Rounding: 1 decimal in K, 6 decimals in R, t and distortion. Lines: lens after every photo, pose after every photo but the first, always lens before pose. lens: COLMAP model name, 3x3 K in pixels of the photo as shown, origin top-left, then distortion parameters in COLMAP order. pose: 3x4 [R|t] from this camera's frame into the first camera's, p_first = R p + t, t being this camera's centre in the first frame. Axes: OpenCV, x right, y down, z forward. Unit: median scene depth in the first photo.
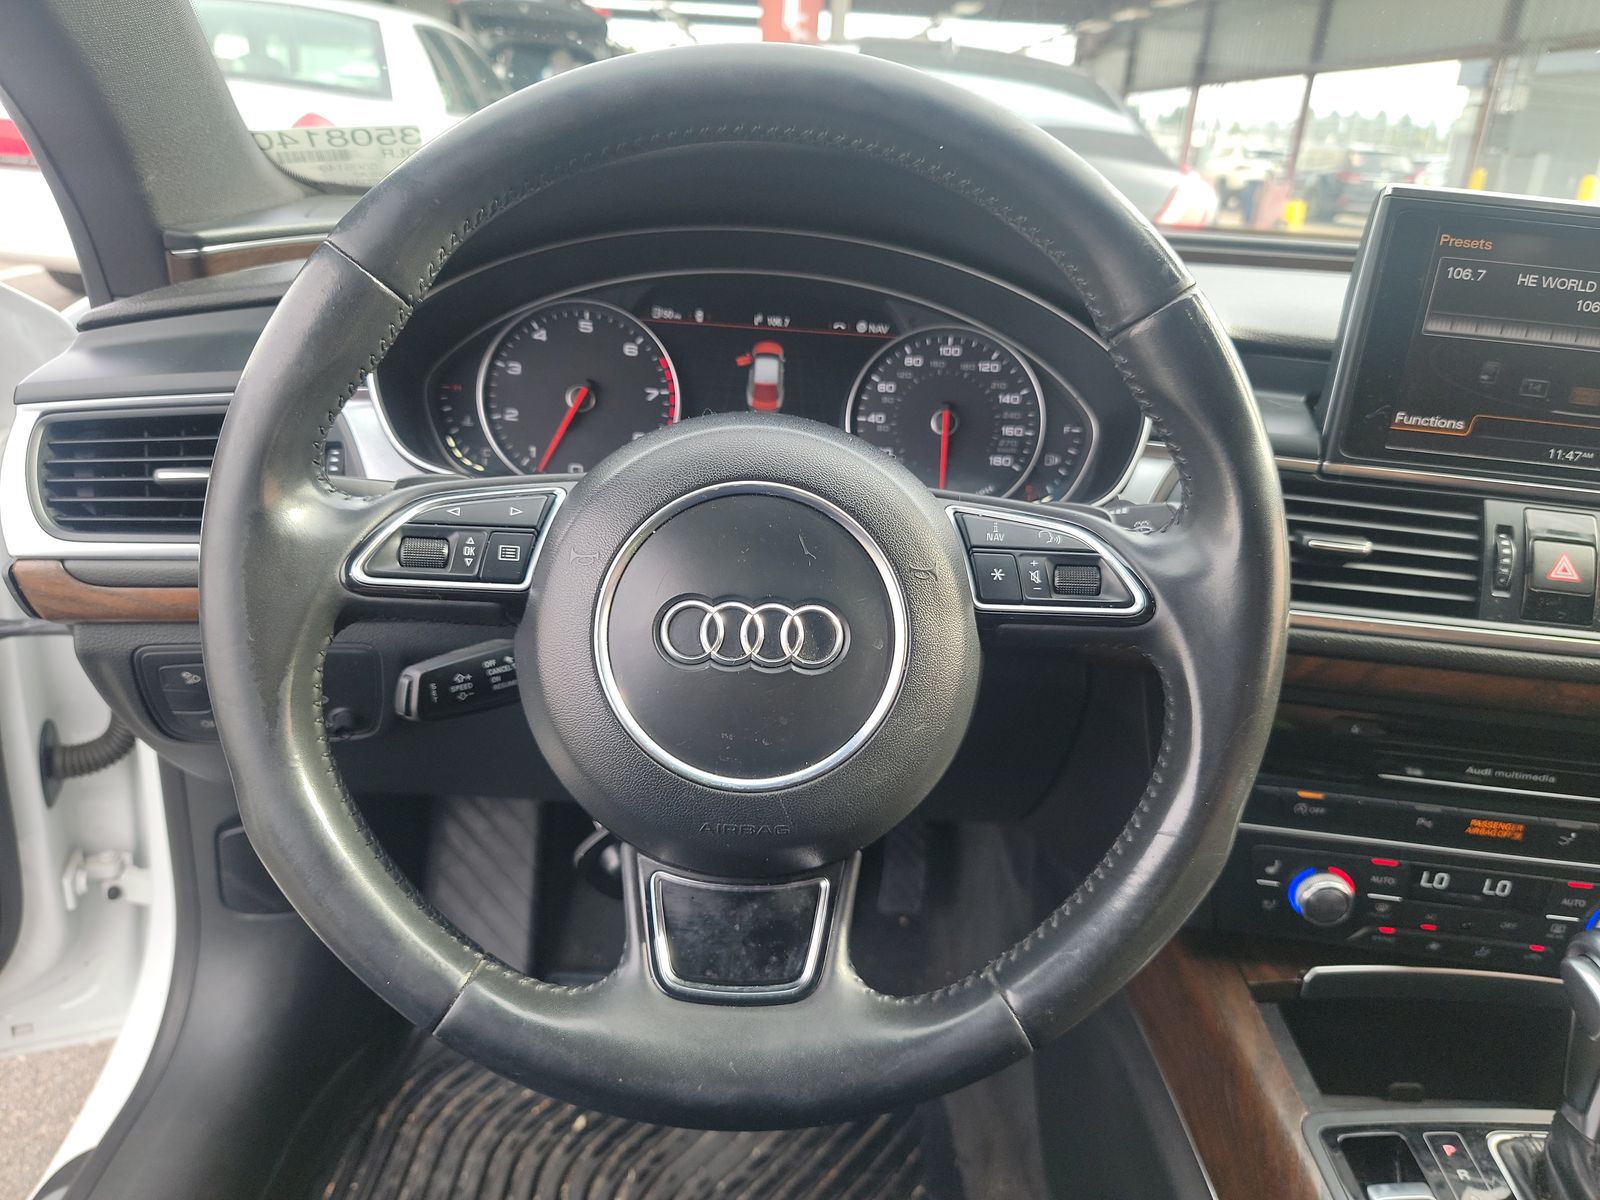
lens RADIAL K [[1137.3, 0, 800.0], [0, 1137.3, 600.0], [0, 0, 1]] dist [0.048459, -0.040101]
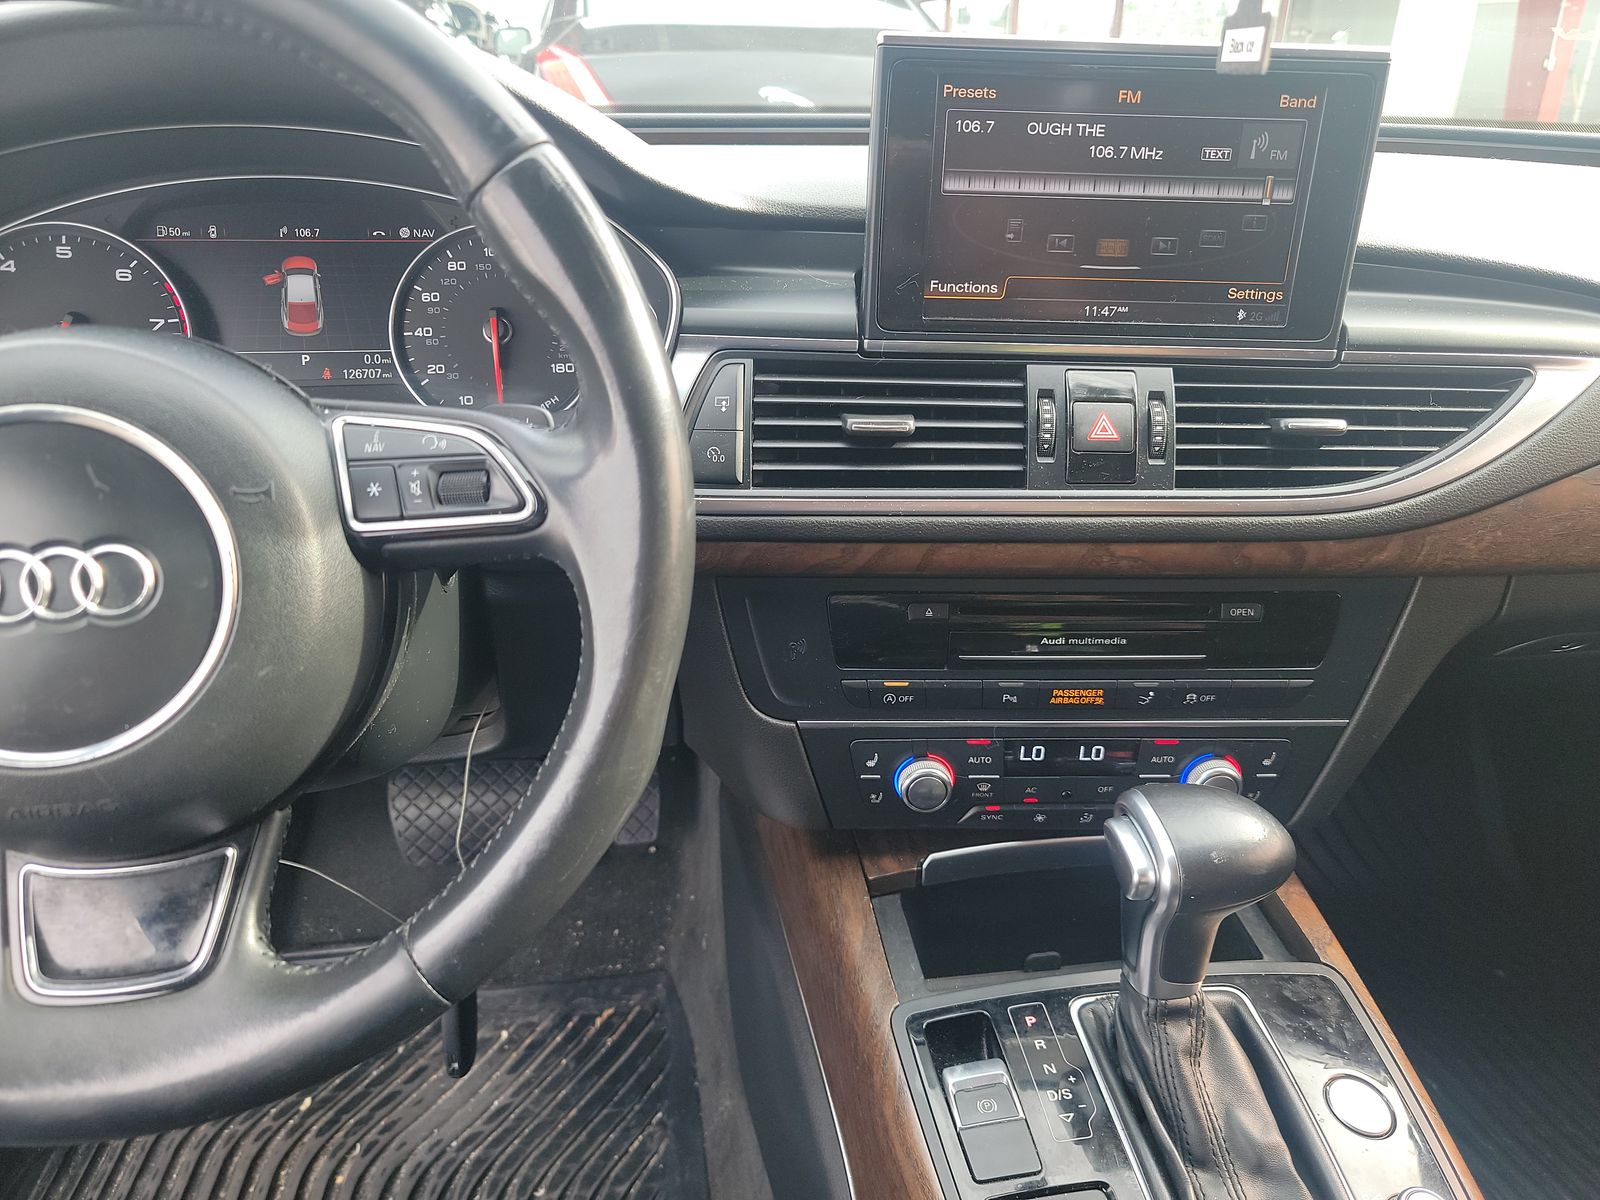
lens RADIAL K [[1125.7, 0, 794.3], [0, 1125.7, 597.5], [0, 0, 1]] dist [0.075169, -0.063133]
pose [[0.990124, -0.106137, 0.091594, 0.274639], [0.100409, 0.992819, 0.065031, 0.024699], [-0.097839, -0.055192, 0.993671, 0.052974]]
